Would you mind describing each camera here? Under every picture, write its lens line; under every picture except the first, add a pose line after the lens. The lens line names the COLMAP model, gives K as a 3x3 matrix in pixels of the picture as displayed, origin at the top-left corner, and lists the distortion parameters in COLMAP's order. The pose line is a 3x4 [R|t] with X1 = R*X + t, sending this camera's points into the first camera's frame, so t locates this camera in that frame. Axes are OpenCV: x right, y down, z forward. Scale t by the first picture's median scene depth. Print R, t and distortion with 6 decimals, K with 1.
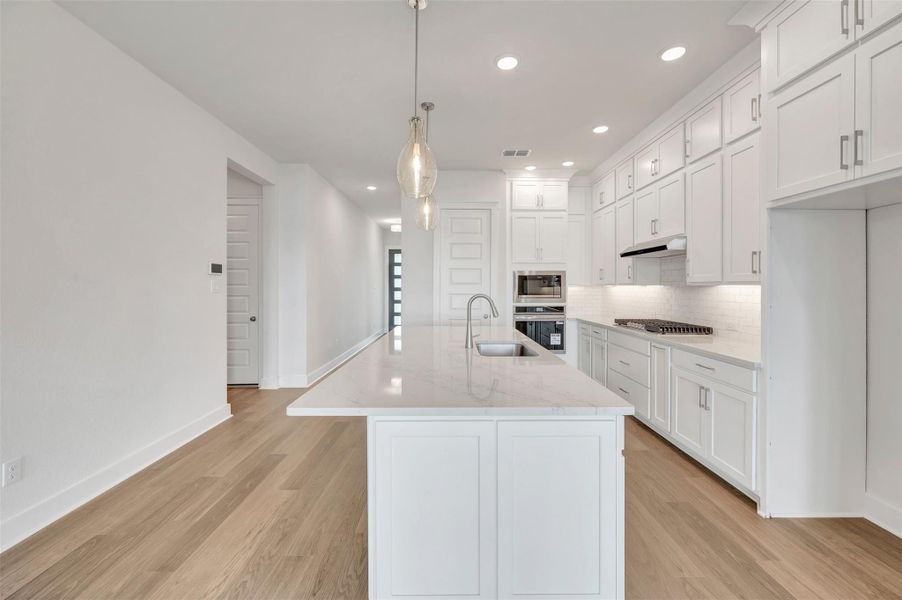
lens RADIAL K [[356.8, 0, 450.6], [0, 356.8, 286.0], [0, 0, 1]] dist [0.000736, 0.000025]
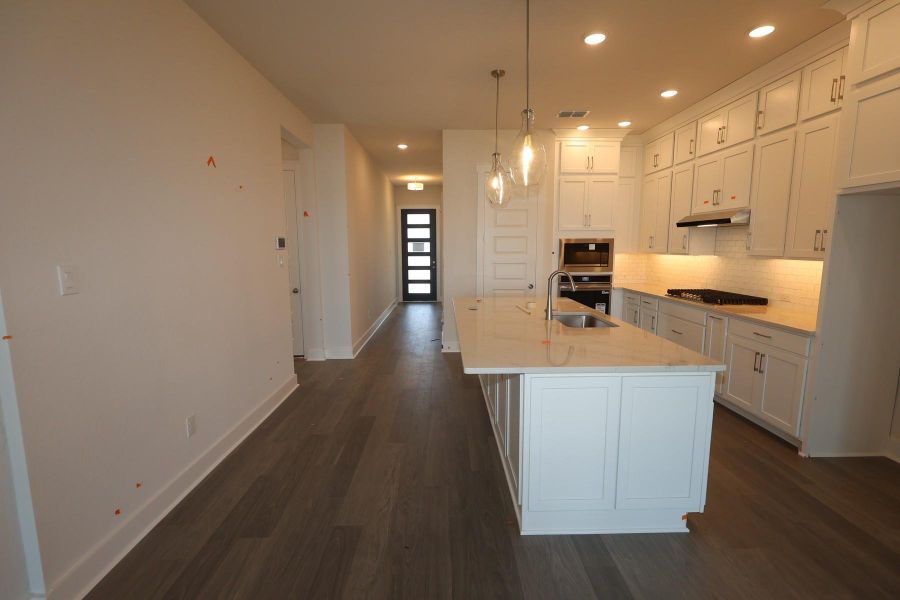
lens RADIAL K [[413.4, 0, 450.0], [0, 413.4, 300.0], [0, 0, 1]] dist [-0.000188, 0.000765]
pose [[0.999876, -0.006462, 0.014356, -0.171641], [0.004506, 0.991197, 0.132317, -0.034885], [-0.015085, -0.132236, 0.991103, -0.151992]]
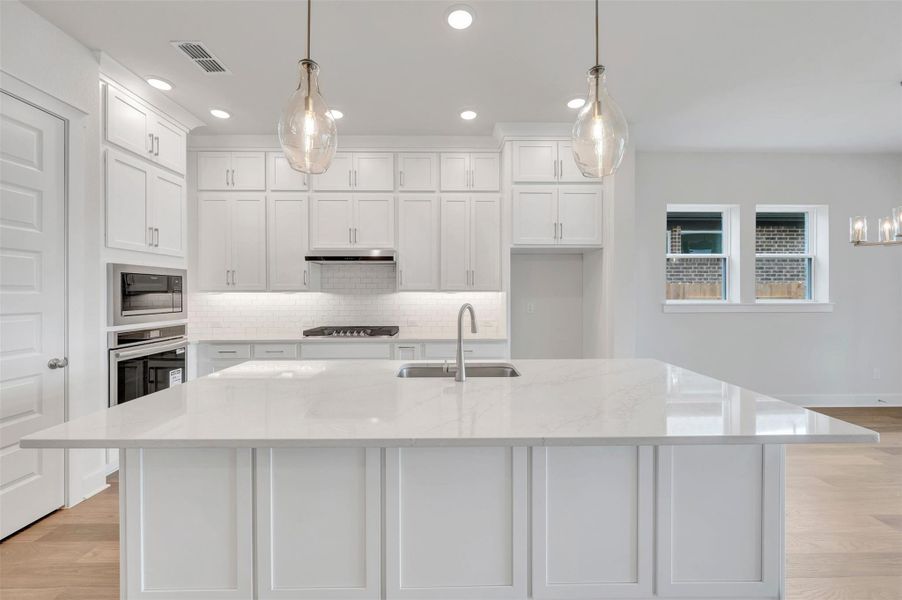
lens RADIAL K [[355.1, 0, 454.0], [0, 355.1, 291.8], [0, 0, 1]] dist [-0.008895, -0.000382]
pose [[-0.013882, 0.000732, 0.999903, -0.413043], [-0.000022, 1.000000, -0.000732, -0.002169], [-0.999904, -0.000032, -0.013882, 0.657298]]
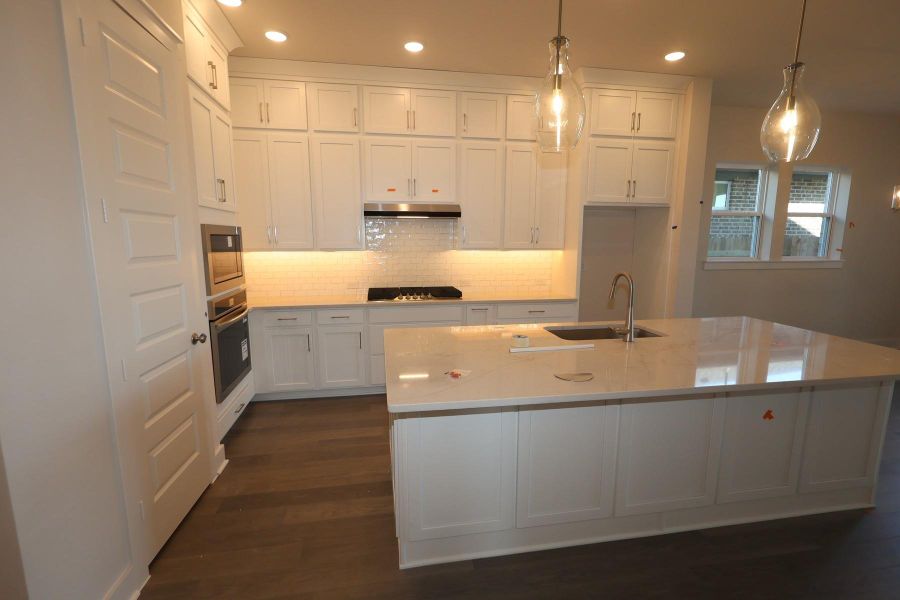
lens RADIAL K [[419.4, 0, 447.0], [0, 419.4, 302.1], [0, 0, 1]] dist [-0.005307, -0.000256]
pose [[-0.167240, -0.147934, 0.974755, -0.495381], [-0.002611, 0.988742, 0.149608, -0.031174], [-0.985913, 0.022476, -0.165743, 0.996986]]
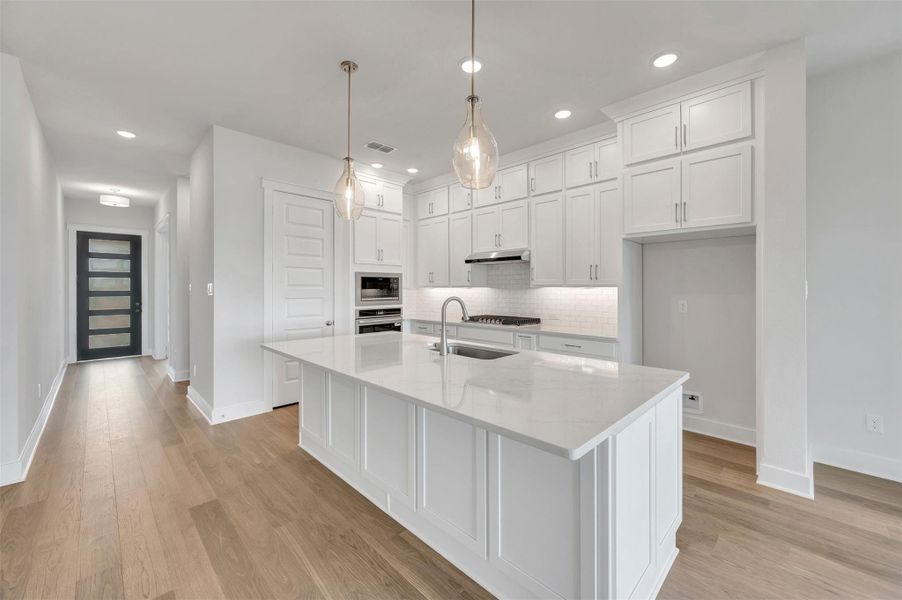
lens RADIAL K [[356.8, 0, 450.6], [0, 356.8, 286.0], [0, 0, 1]] dist [0.000736, 0.000025]
pose [[0.711745, 0.002540, 0.702433, -0.378152], [0.001387, 0.999986, -0.005021, -0.000613], [-0.702436, 0.004548, 0.711732, 0.212665]]
